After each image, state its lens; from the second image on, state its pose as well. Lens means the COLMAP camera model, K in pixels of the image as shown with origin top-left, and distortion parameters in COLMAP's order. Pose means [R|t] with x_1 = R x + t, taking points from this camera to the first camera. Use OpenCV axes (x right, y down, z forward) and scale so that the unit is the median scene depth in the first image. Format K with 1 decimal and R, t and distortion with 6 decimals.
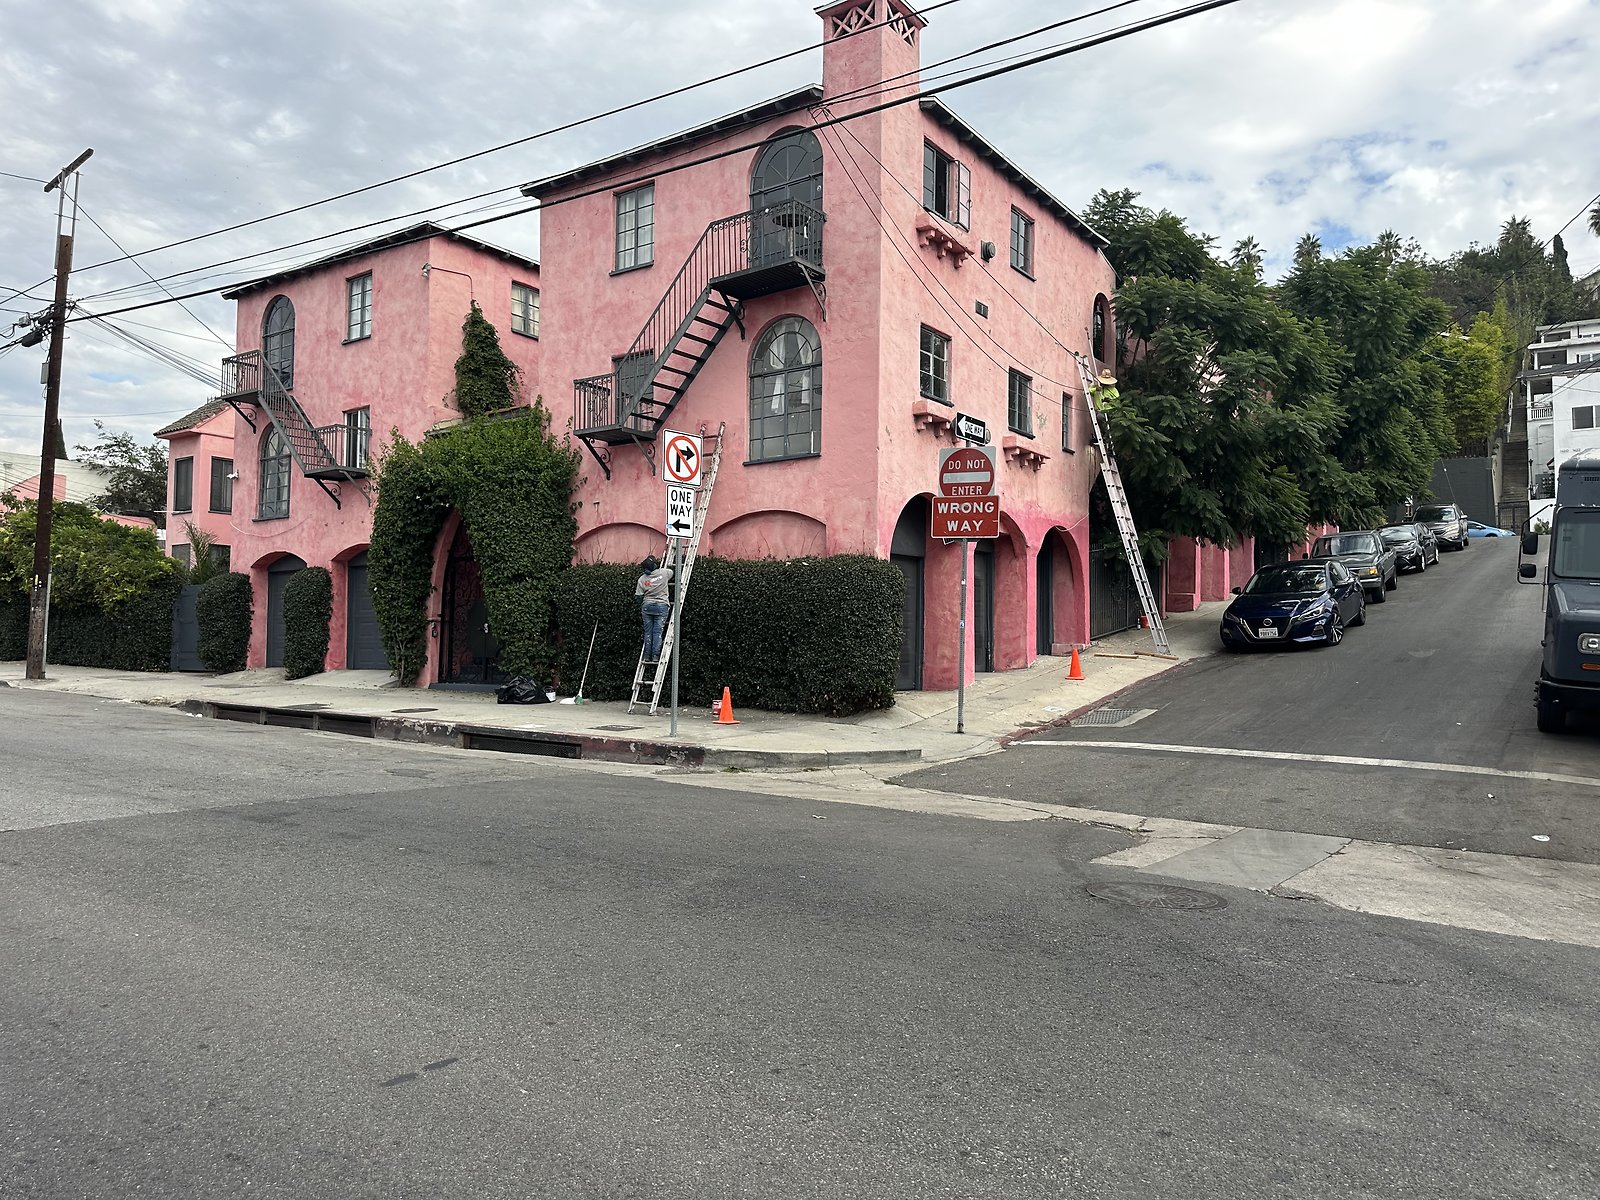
lens RADIAL K [[1111.0, 0, 794.1], [0, 1111.0, 613.2], [0, 0, 1]] dist [0.056970, -0.003394]
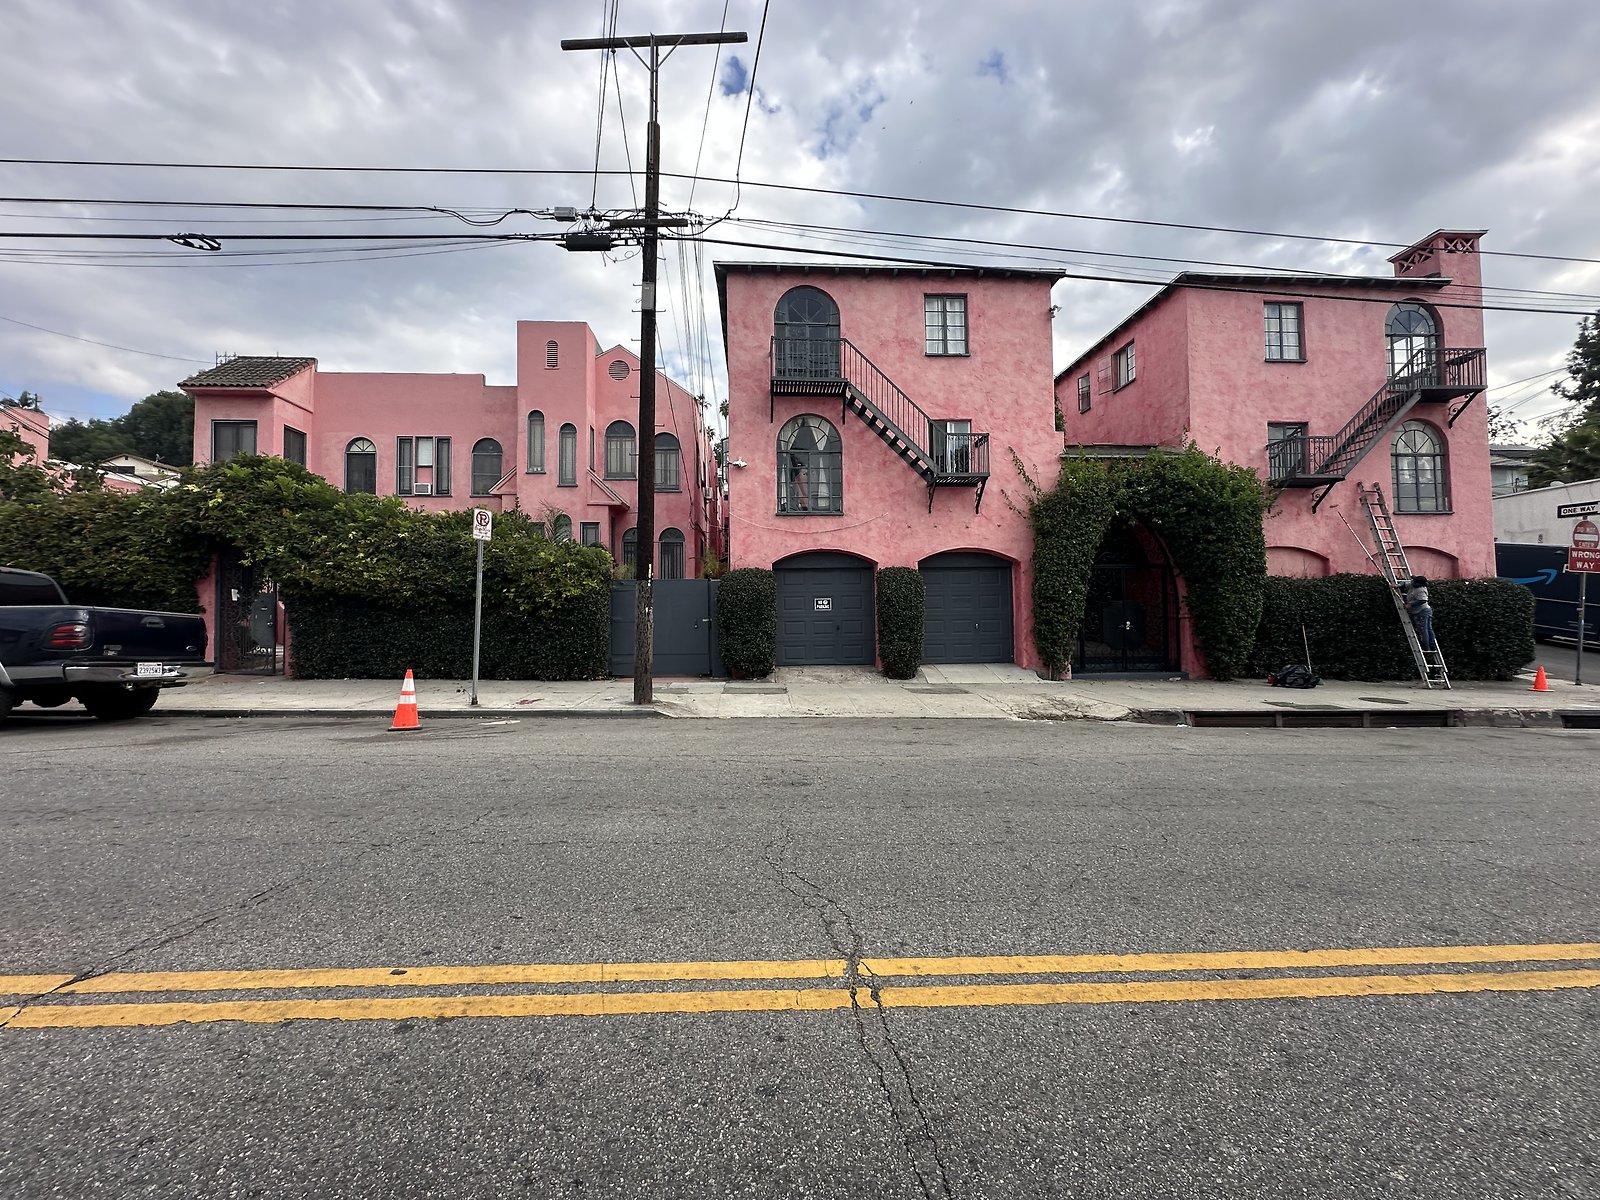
lens RADIAL K [[639.6, 0, 802.8], [0, 639.6, 602.0], [0, 0, 1]] dist [0.010875, -0.000473]
pose [[0.767247, 0.008186, 0.641299, -0.935971], [-0.004923, 0.999964, -0.006874, -0.005749], [-0.641333, 0.002116, 0.767260, 0.664340]]
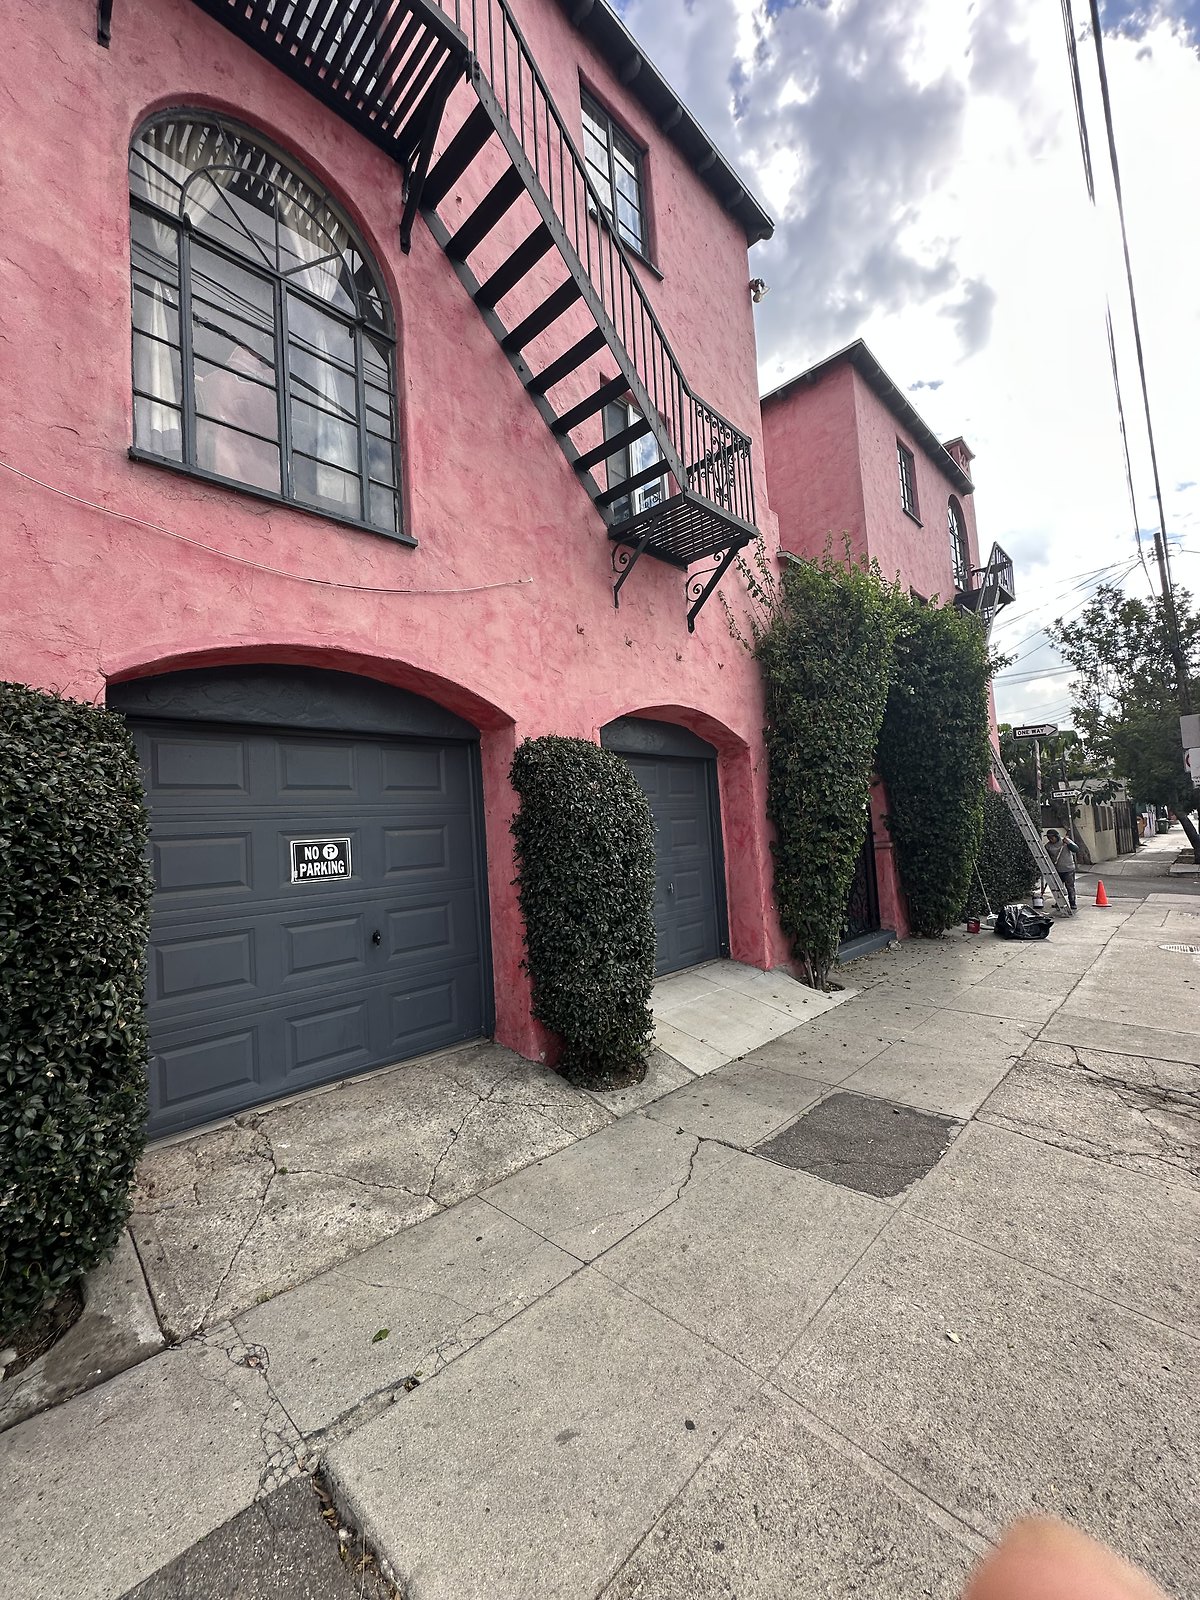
lens RADIAL K [[639.6, 0, 601.2], [0, 639.6, 793.3], [0, 0, 1]] dist [0.010875, -0.000473]
pose [[0.141433, 0.049146, 0.988727, -0.673880], [0.025558, 0.998253, -0.053276, -0.014281], [-0.989618, 0.032805, 0.139930, 1.044143]]
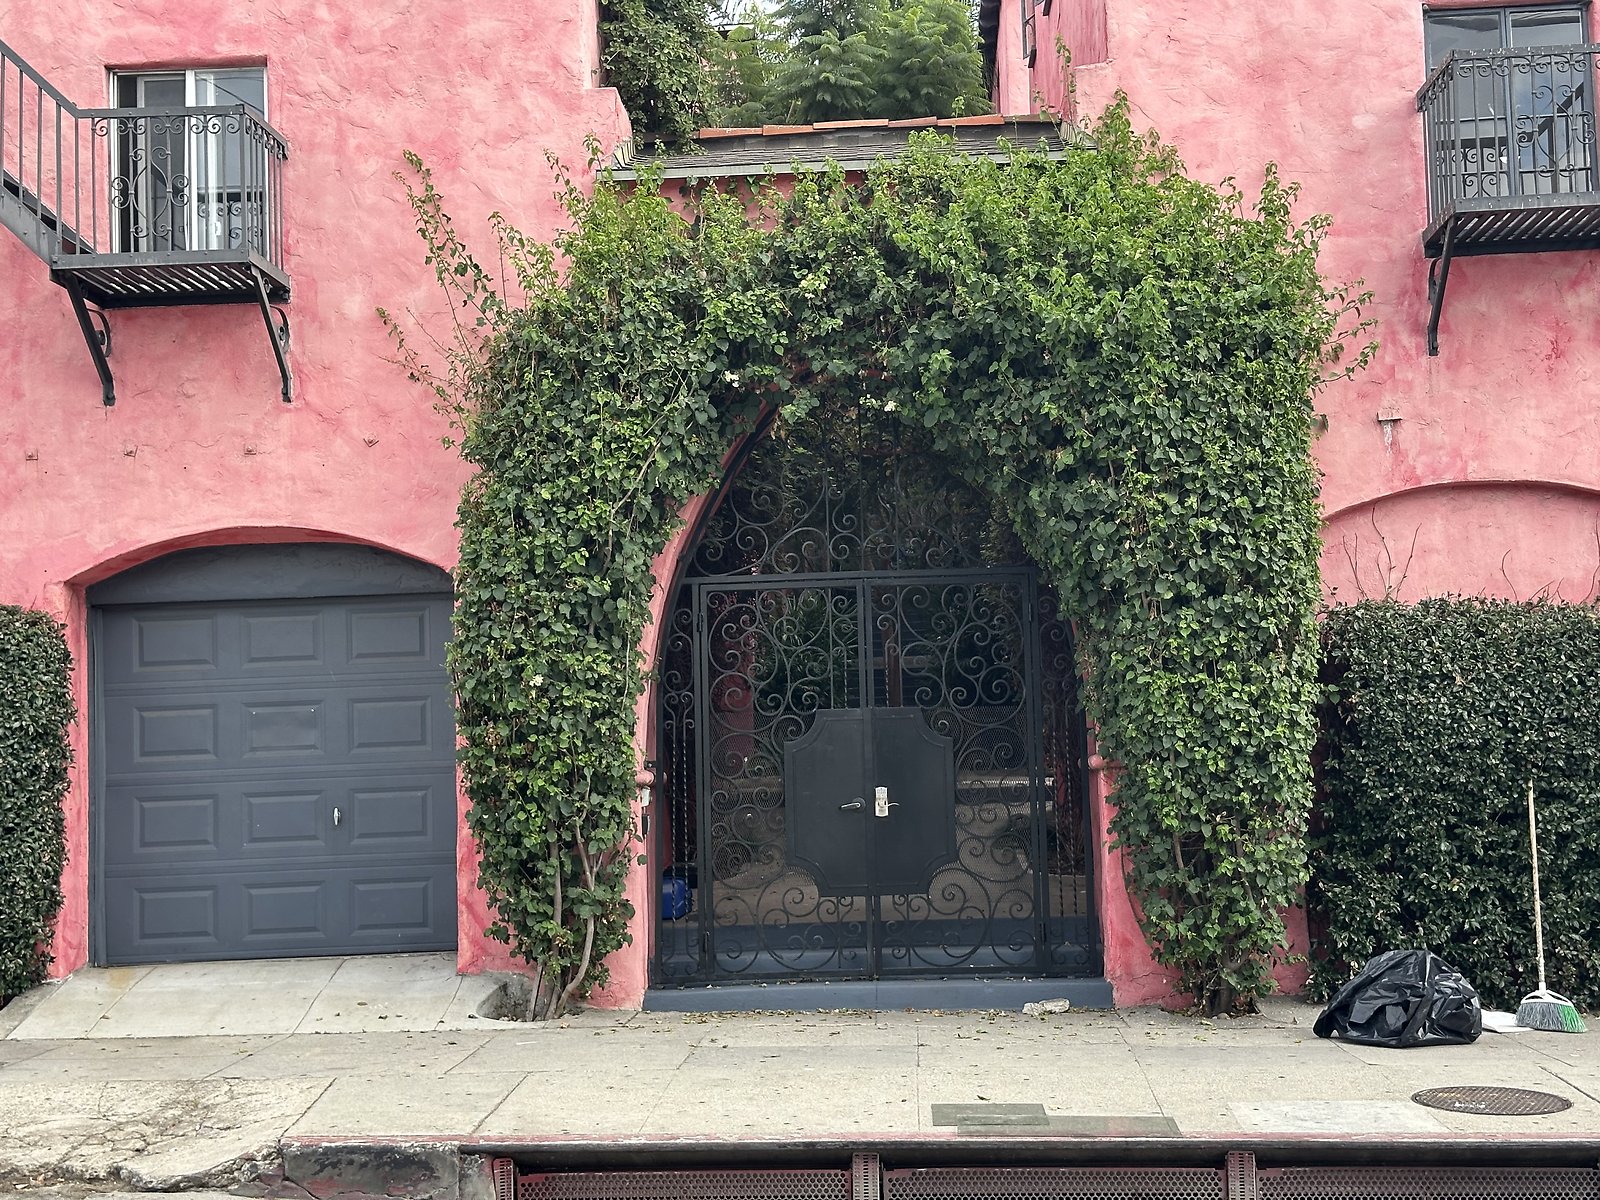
lens RADIAL K [[2217.6, 0, 799.7], [0, 2217.6, 593.6], [0, 0, 1]] dist [0.156446, 0.000000]
pose [[0.839162, 0.020079, 0.543511, -0.606934], [0.017355, 0.997821, -0.063658, -0.005737], [-0.543605, 0.062852, 0.836985, 0.461249]]
